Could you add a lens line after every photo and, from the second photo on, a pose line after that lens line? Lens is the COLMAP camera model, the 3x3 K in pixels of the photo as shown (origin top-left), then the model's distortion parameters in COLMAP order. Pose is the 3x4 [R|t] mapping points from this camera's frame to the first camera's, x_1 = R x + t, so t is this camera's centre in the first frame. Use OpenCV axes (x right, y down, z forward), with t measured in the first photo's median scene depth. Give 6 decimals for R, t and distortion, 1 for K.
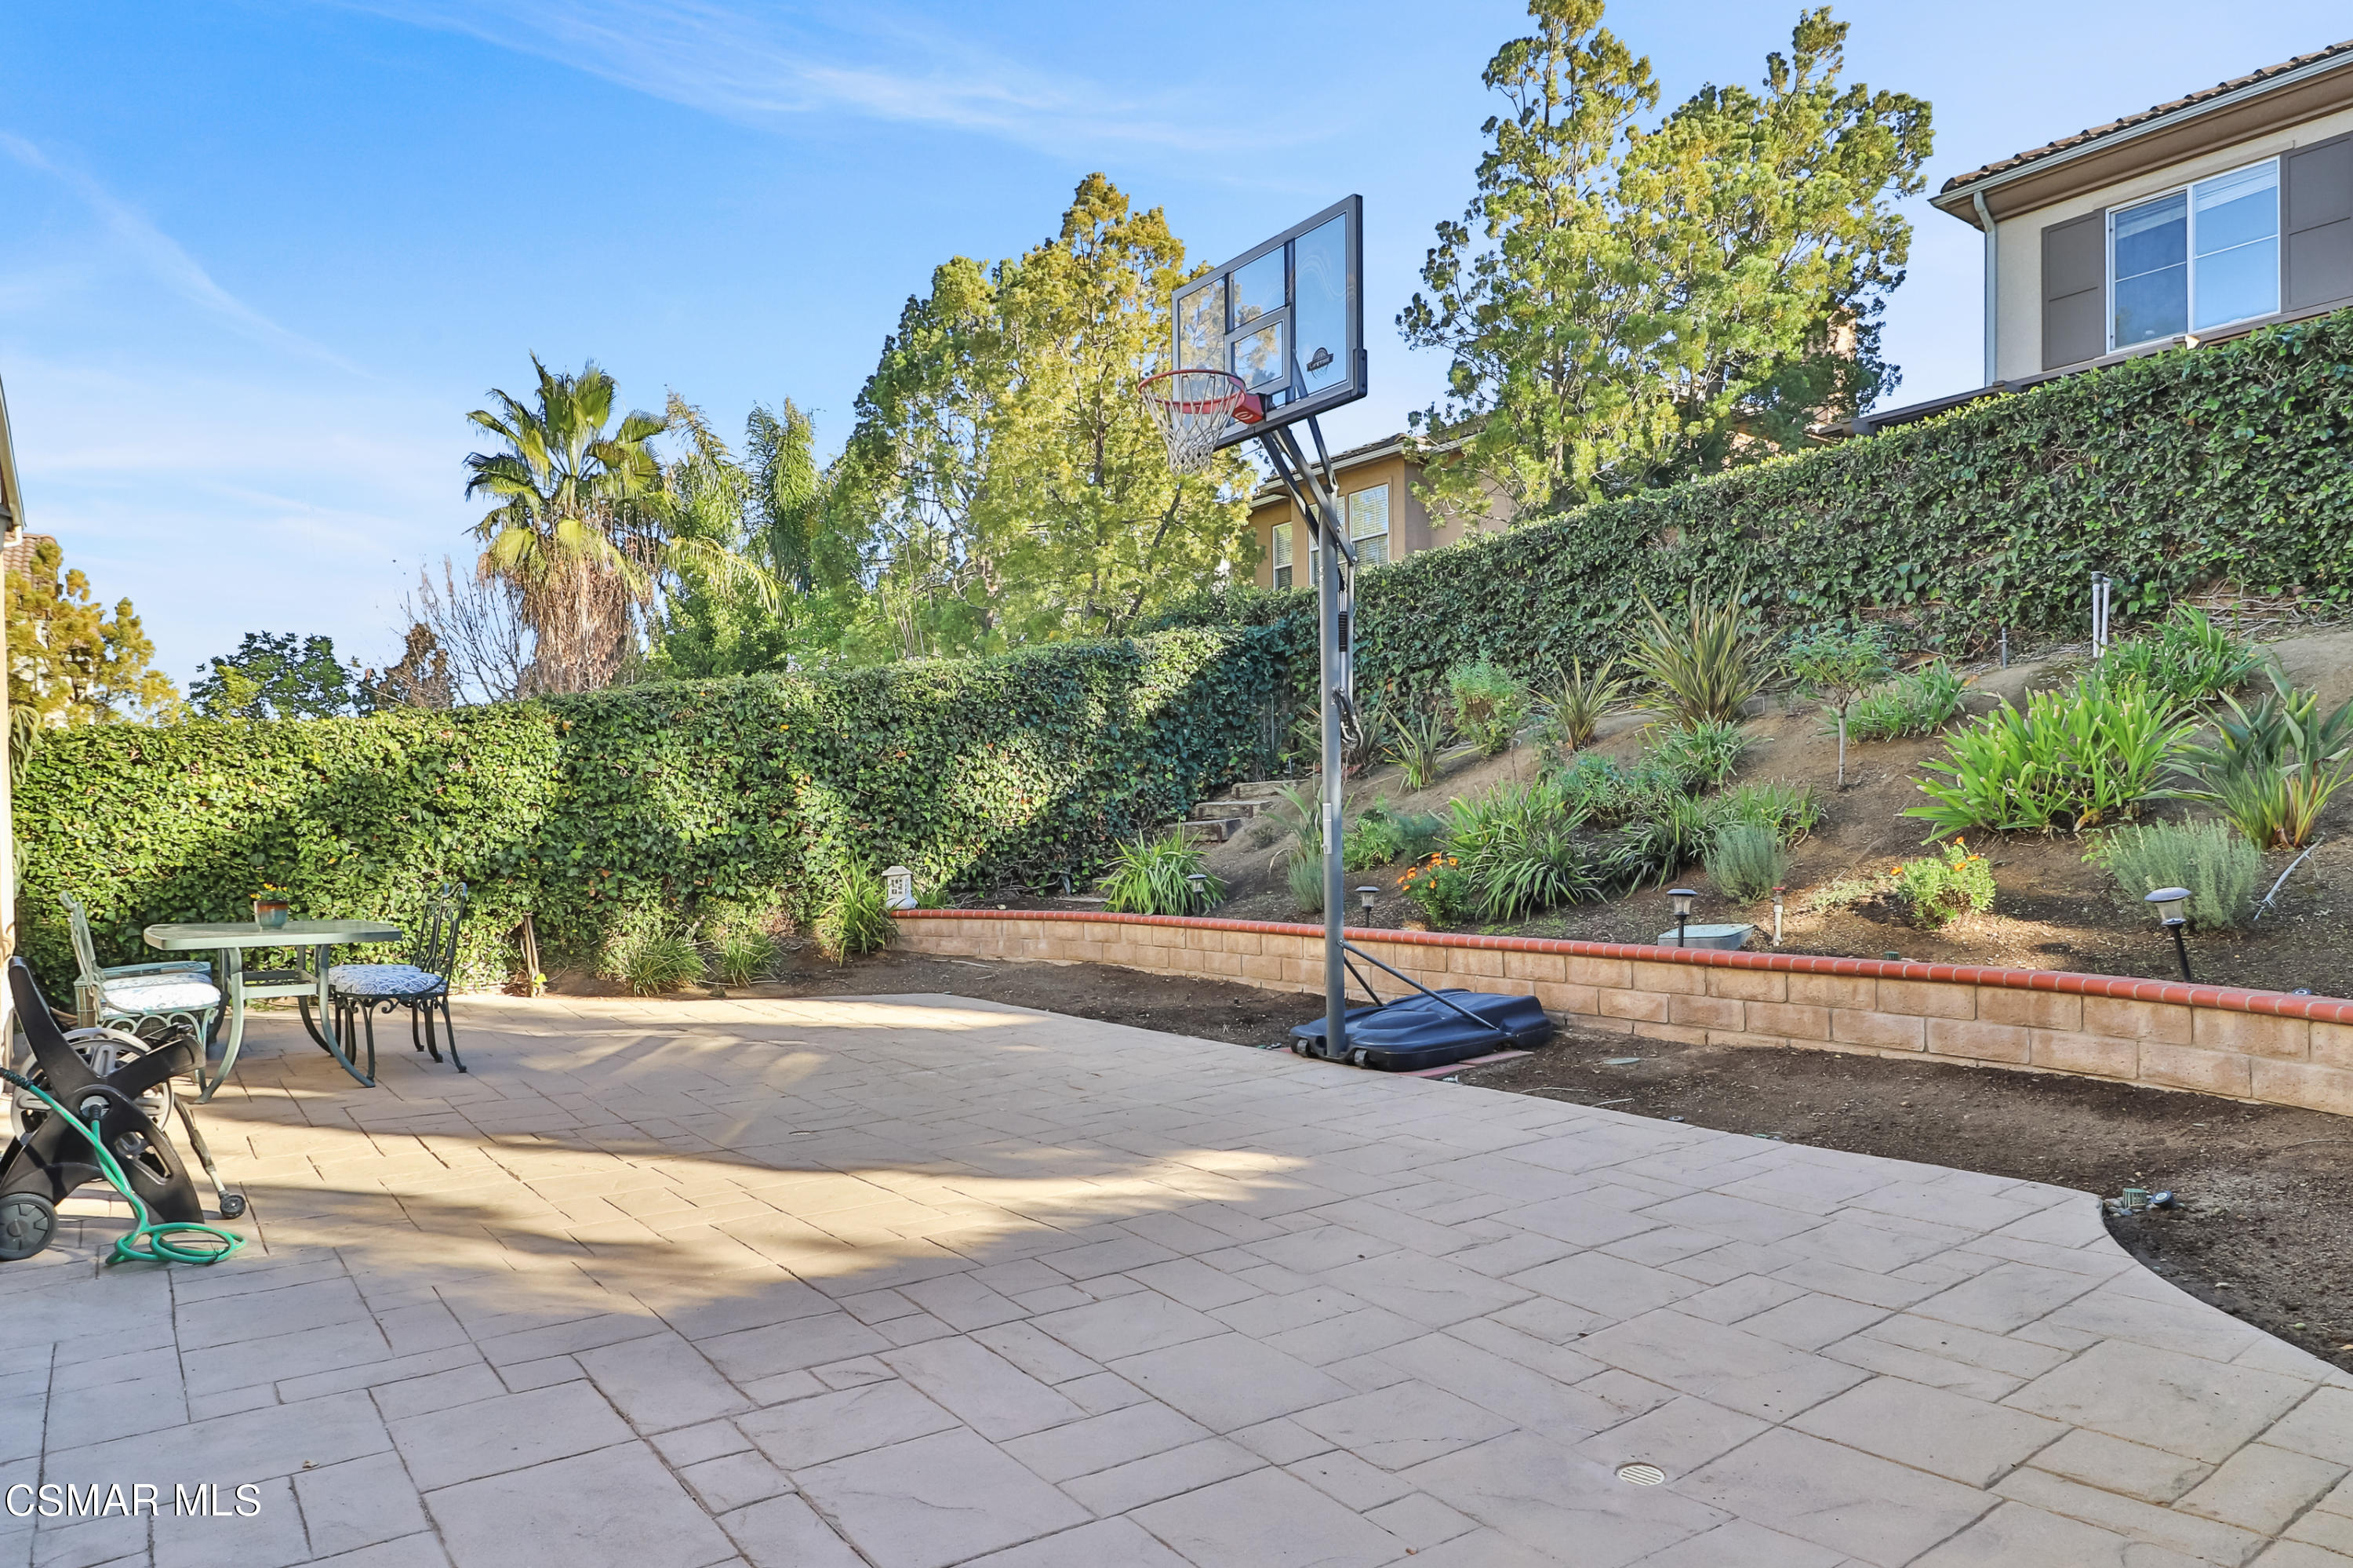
lens RADIAL K [[1426.0, 0, 1177.1], [0, 1426.0, 847.0], [0, 0, 1]] dist [0.006524, -0.001368]
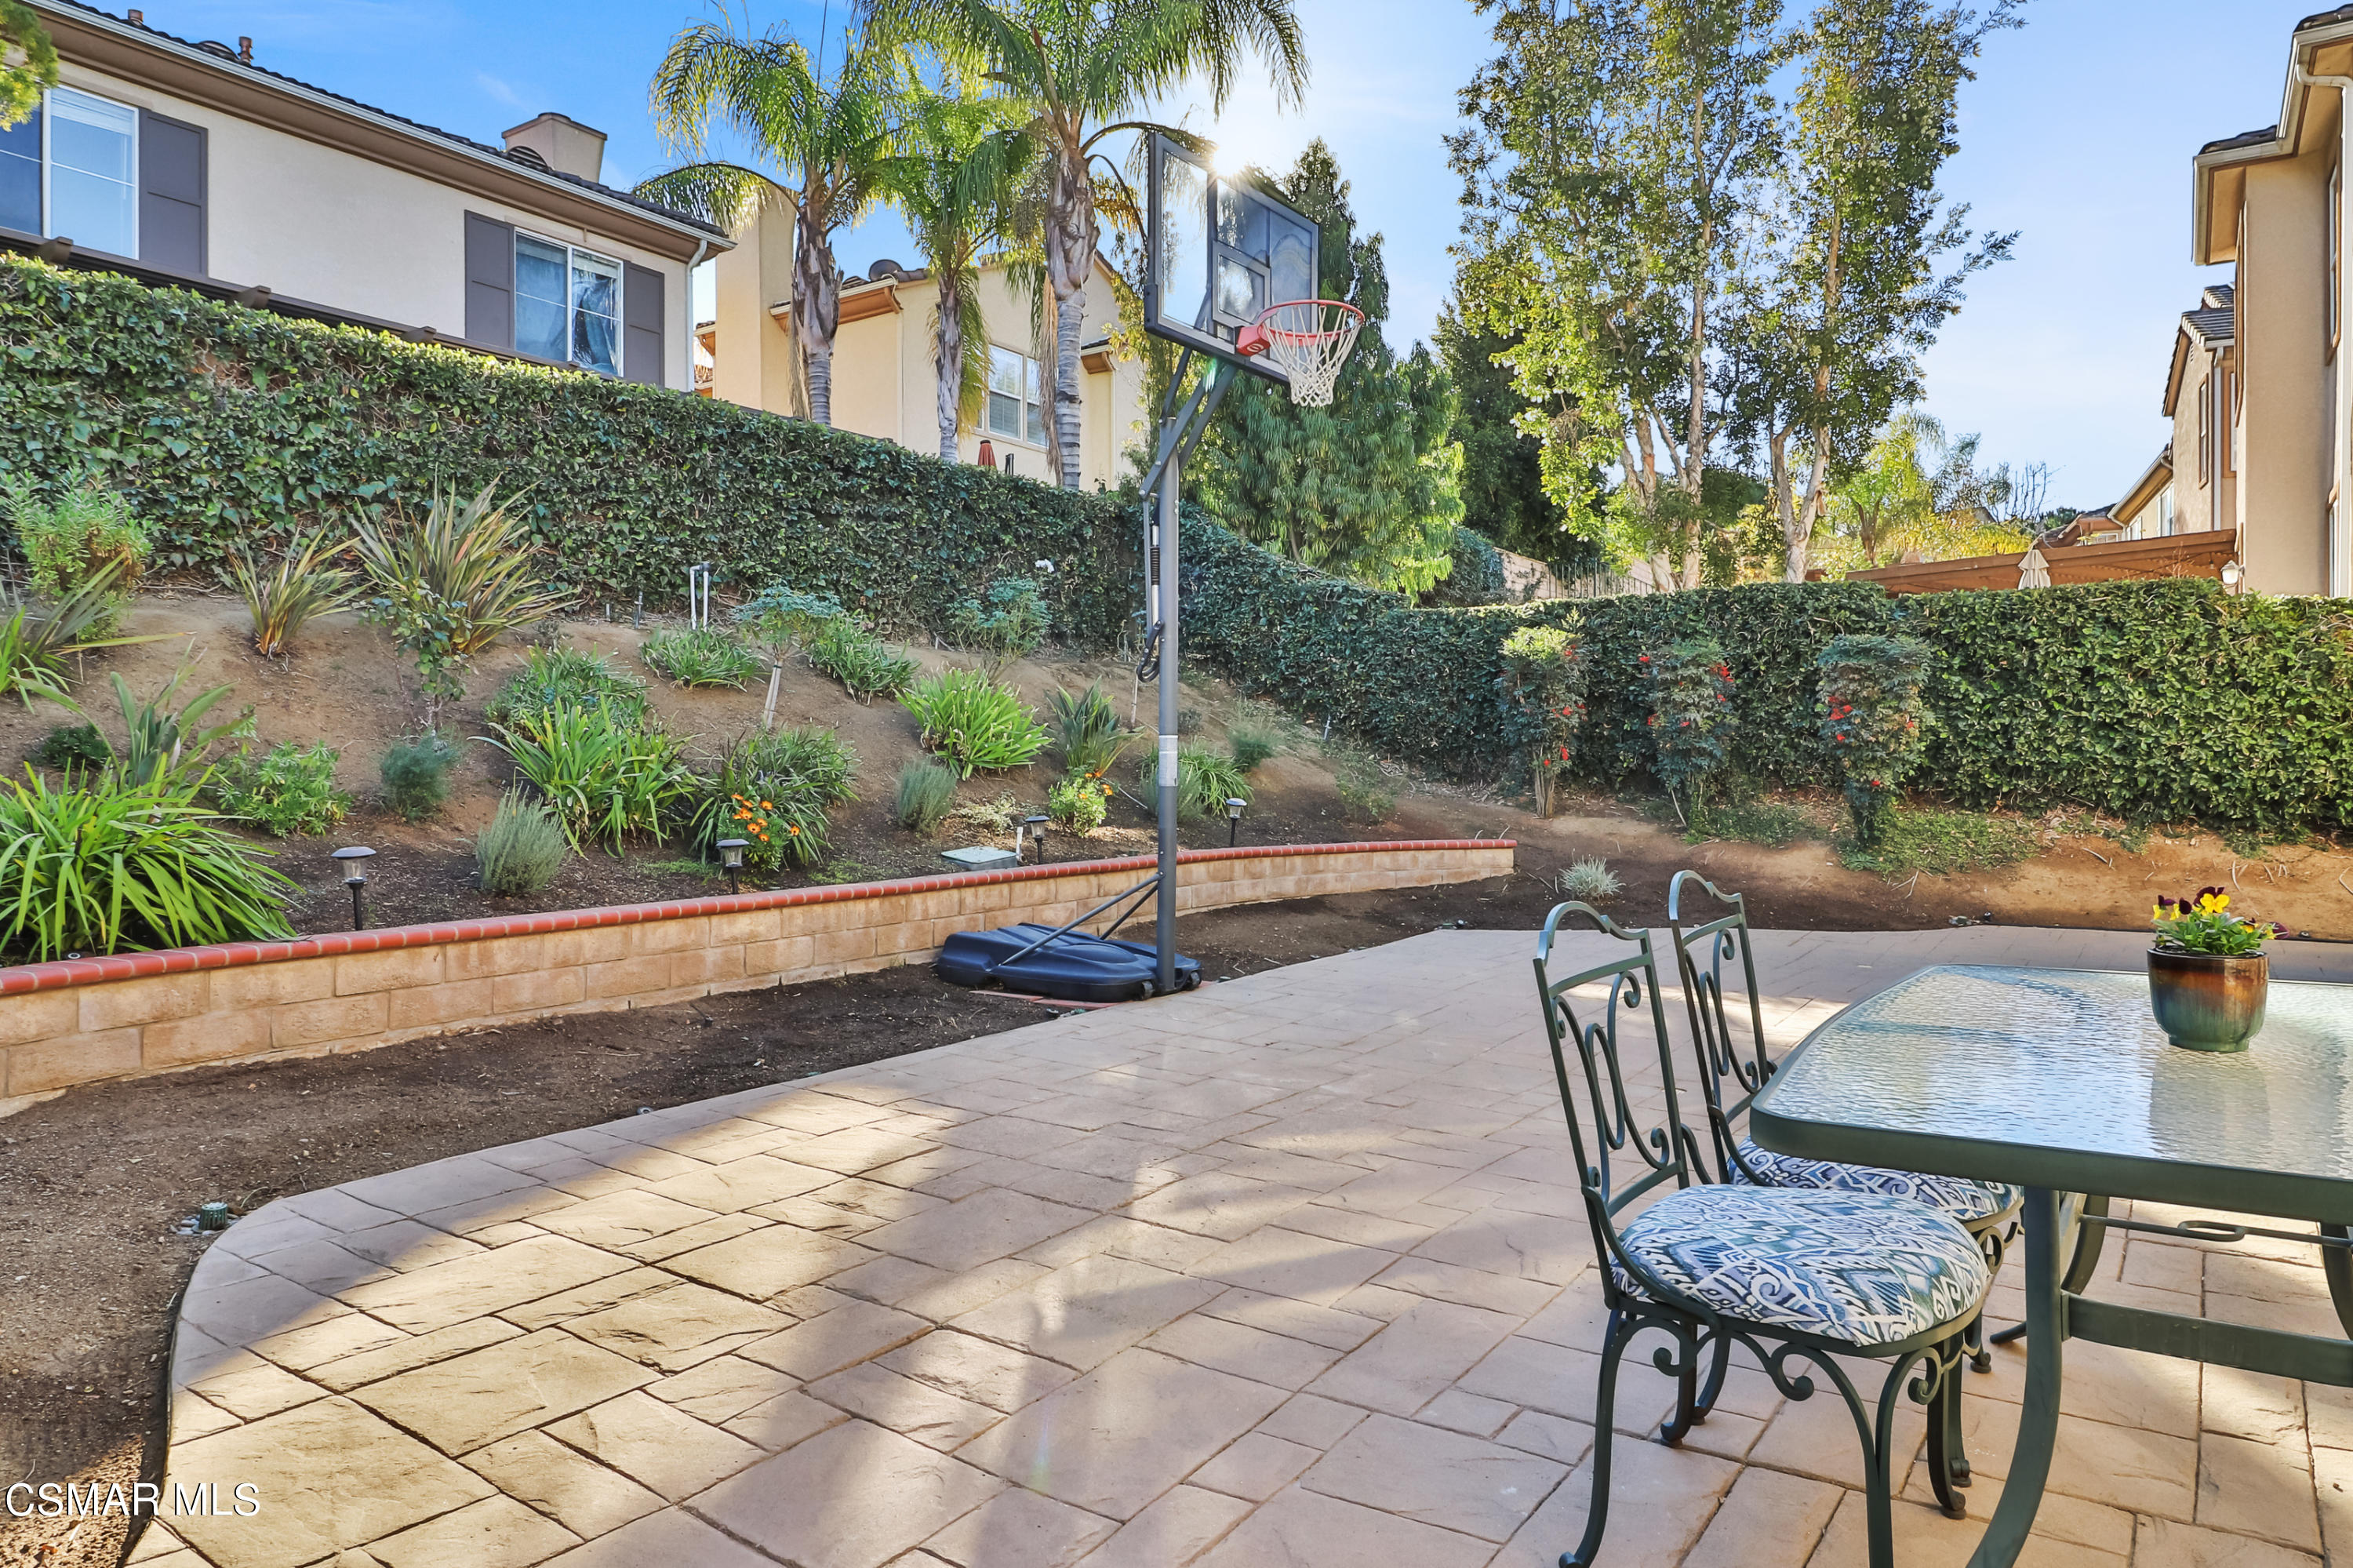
lens RADIAL K [[1433.3, 0, 1176.5], [0, 1433.3, 784.0], [0, 0, 1]] dist [0.003938, -0.000682]
pose [[-0.295036, 0.002258, 0.955484, -0.553490], [0.021799, 0.999753, 0.004368, 0.000364], [-0.955238, 0.022117, -0.295012, 0.843653]]
